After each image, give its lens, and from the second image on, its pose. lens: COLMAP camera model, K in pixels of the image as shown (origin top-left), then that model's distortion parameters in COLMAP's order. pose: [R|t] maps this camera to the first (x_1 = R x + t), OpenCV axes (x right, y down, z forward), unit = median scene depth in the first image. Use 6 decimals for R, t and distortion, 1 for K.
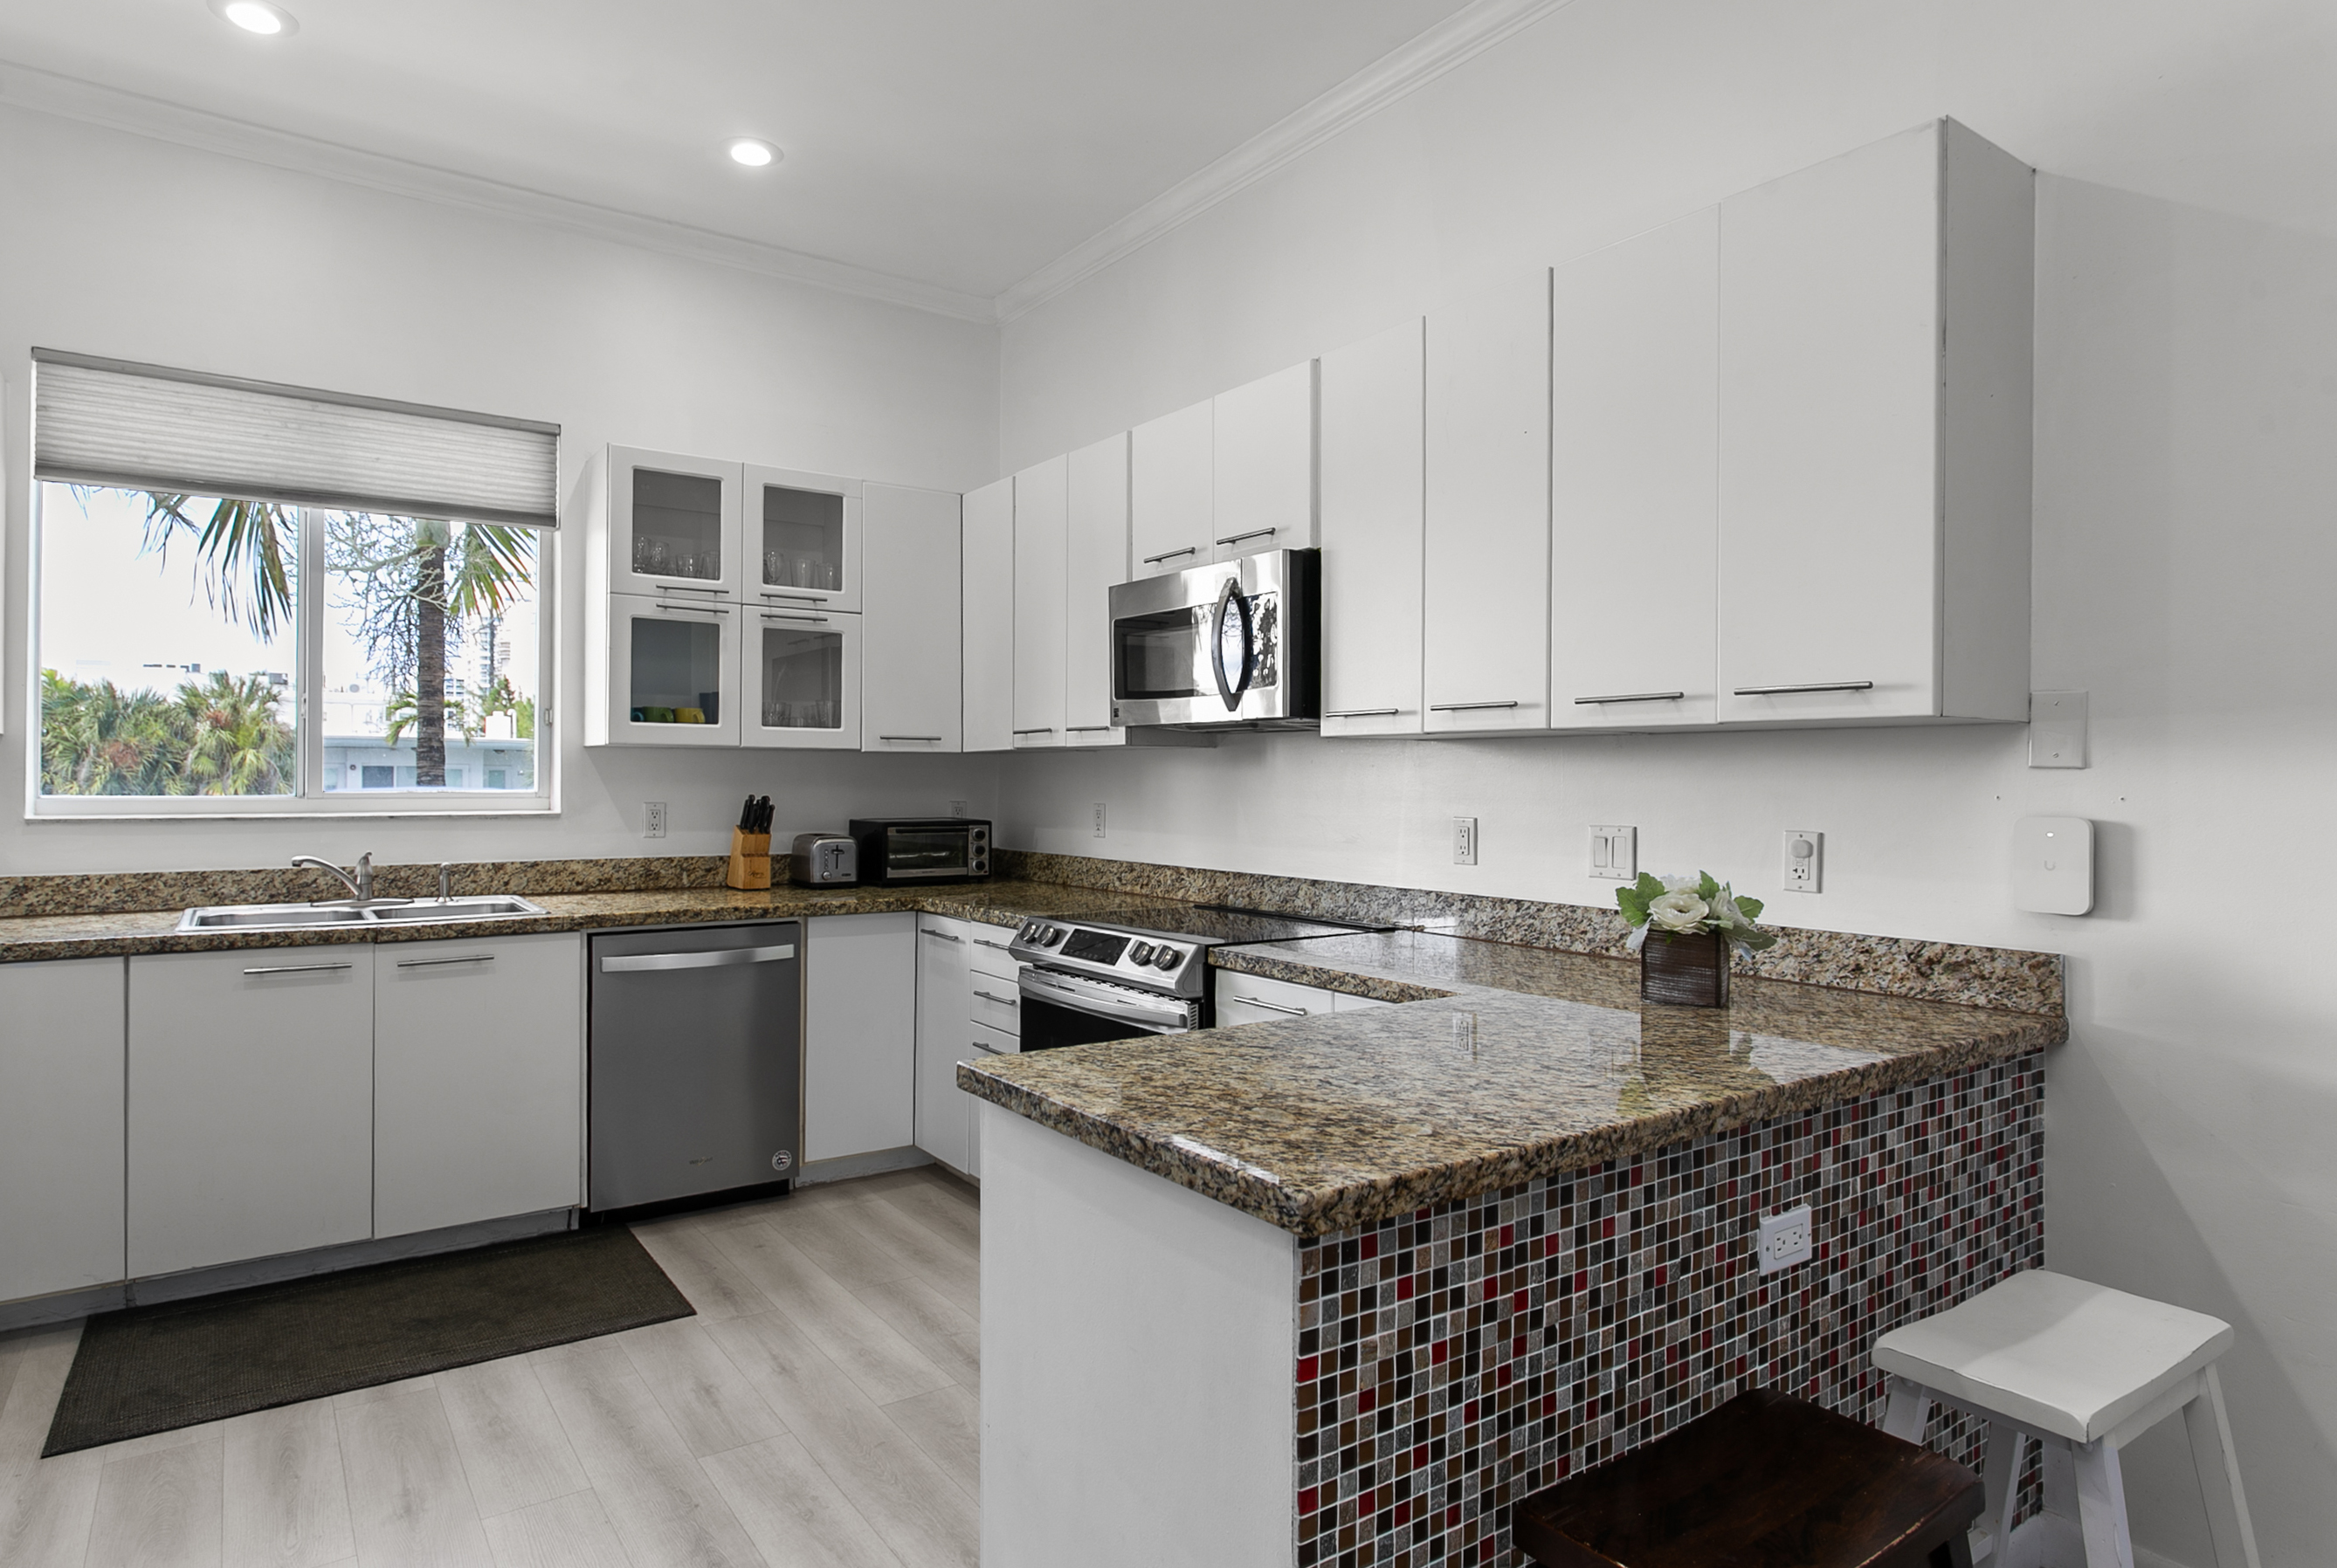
lens RADIAL K [[1323.6, 0, 1168.5], [0, 1323.6, 784.0], [0, 0, 1]] dist [-0.002867, -0.000075]
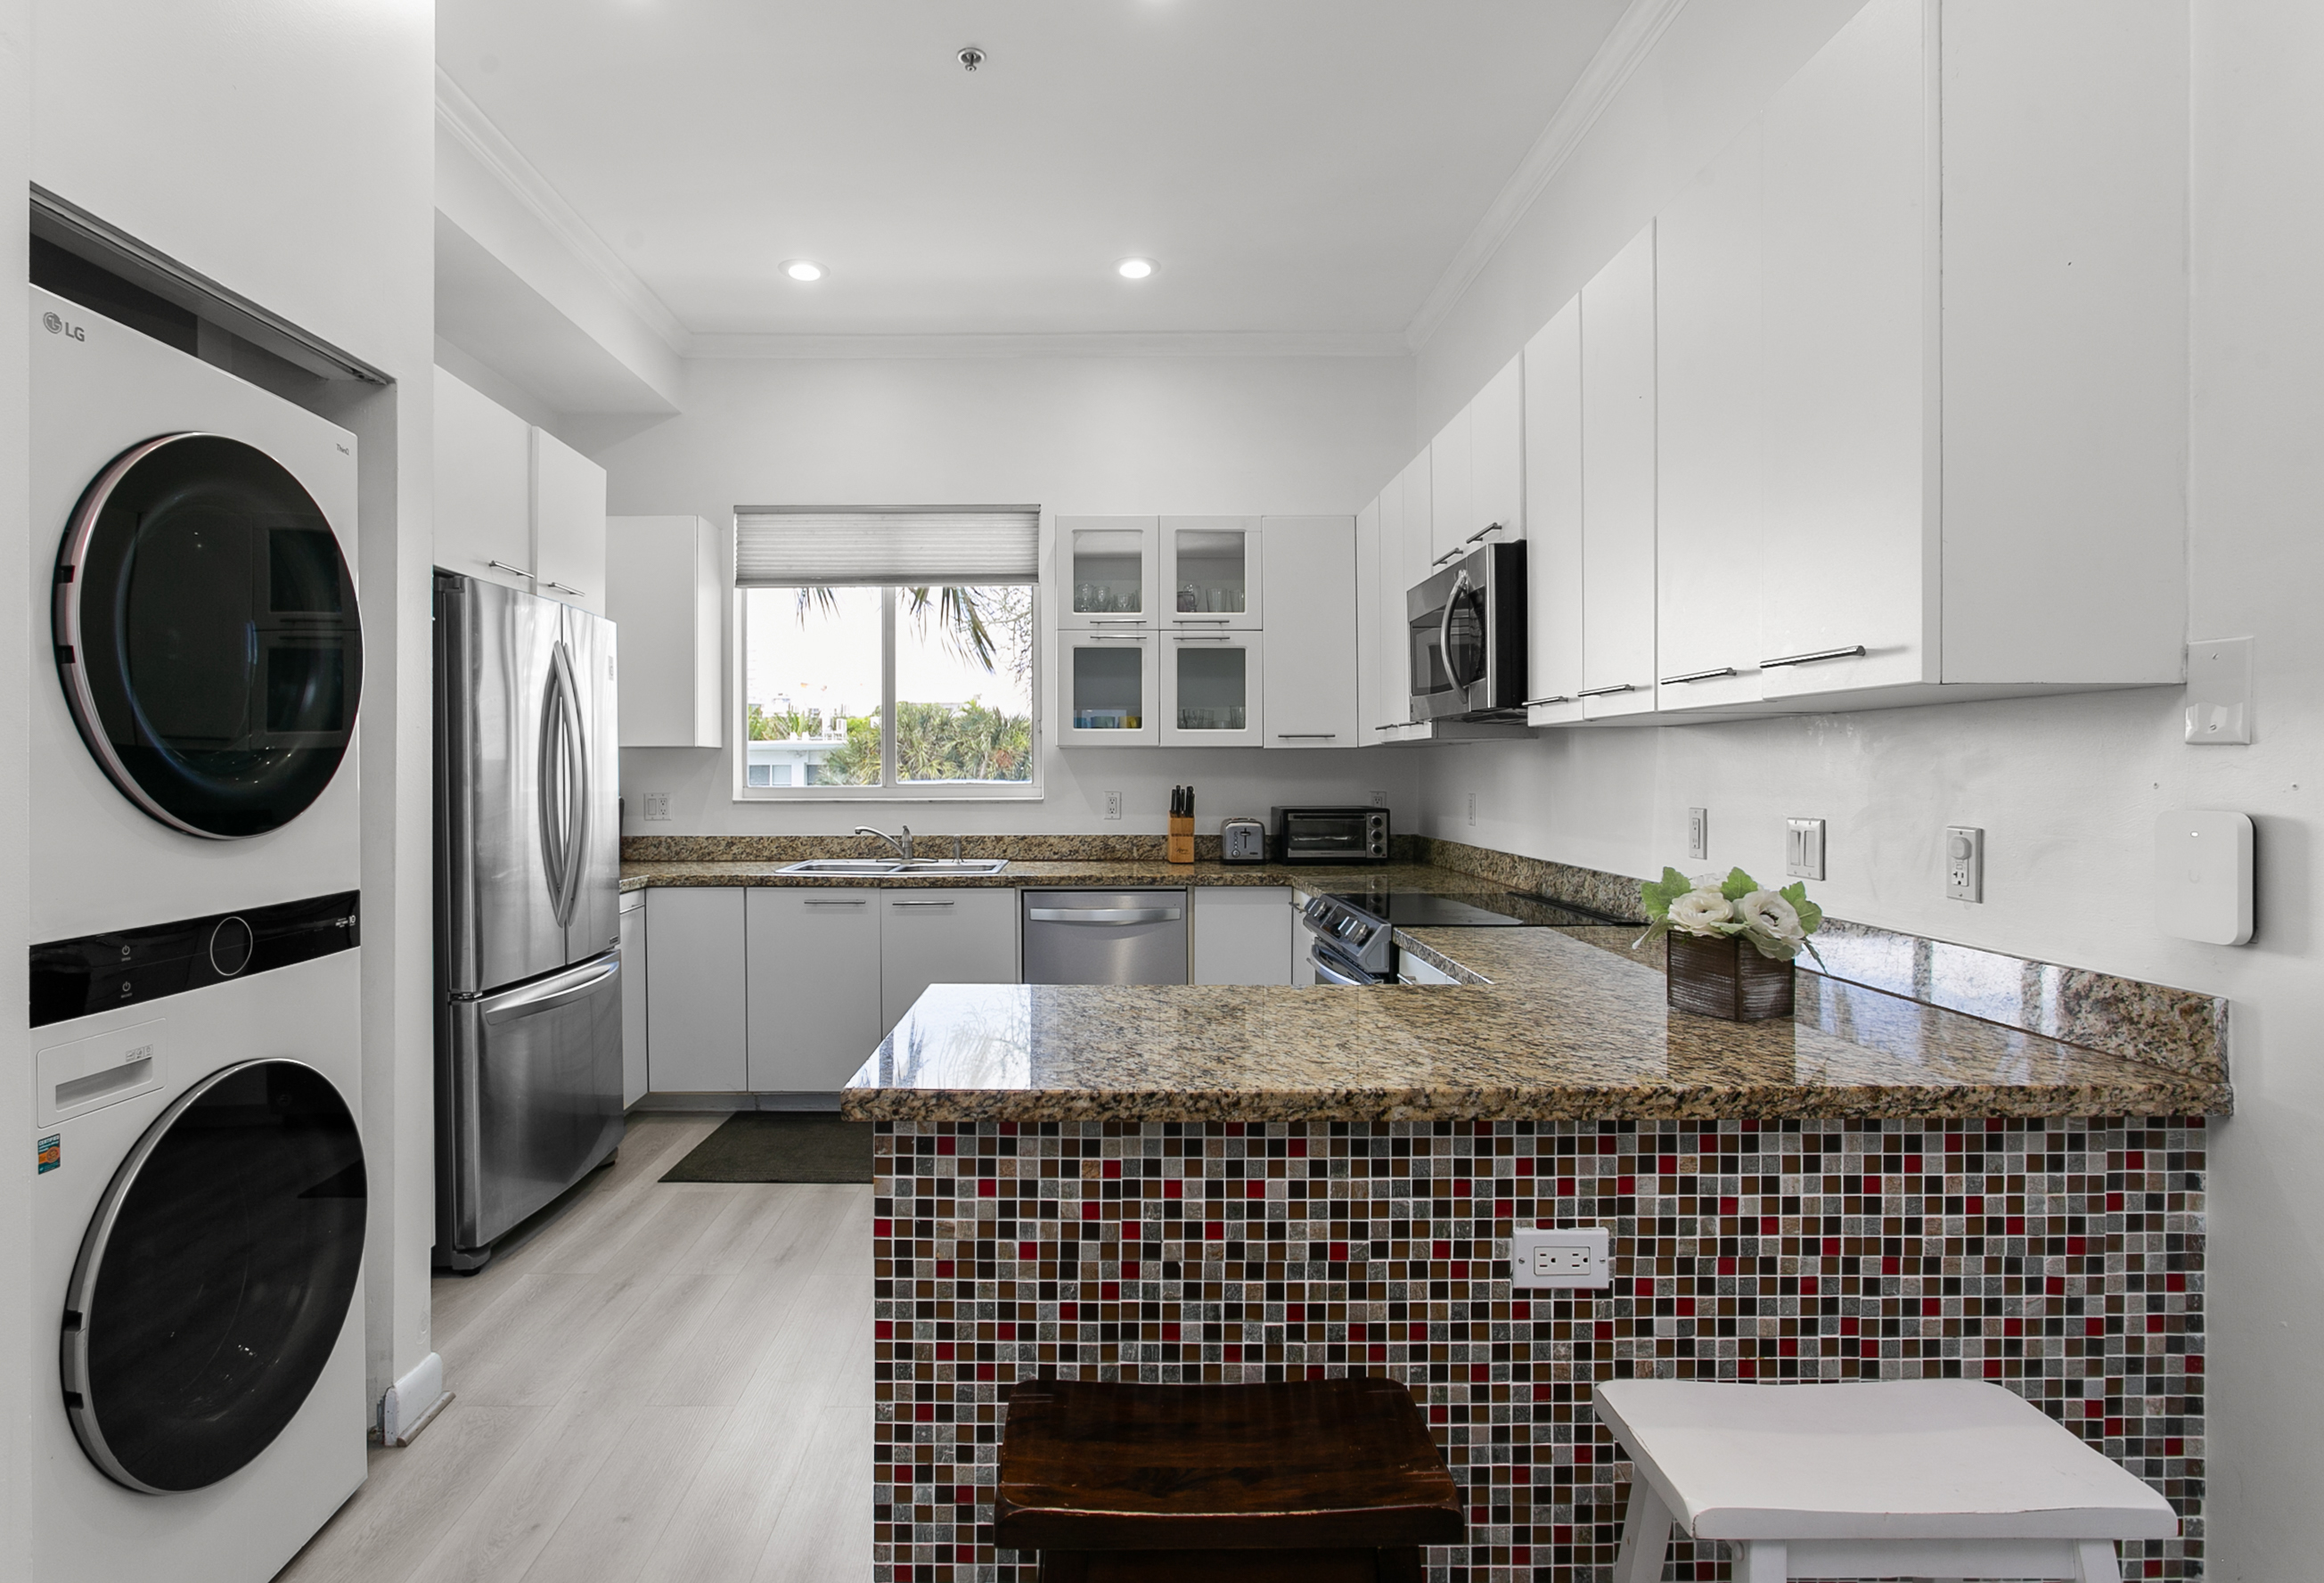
lens RADIAL K [[1233.1, 0, 1162.0], [0, 1233.1, 791.5], [0, 0, 1]] dist [-0.014850, 0.002078]
pose [[0.816334, 0.001675, -0.577577, 0.724861], [0.004648, 0.999944, 0.009468, 0.006474], [0.577561, -0.010414, 0.816281, 0.133803]]
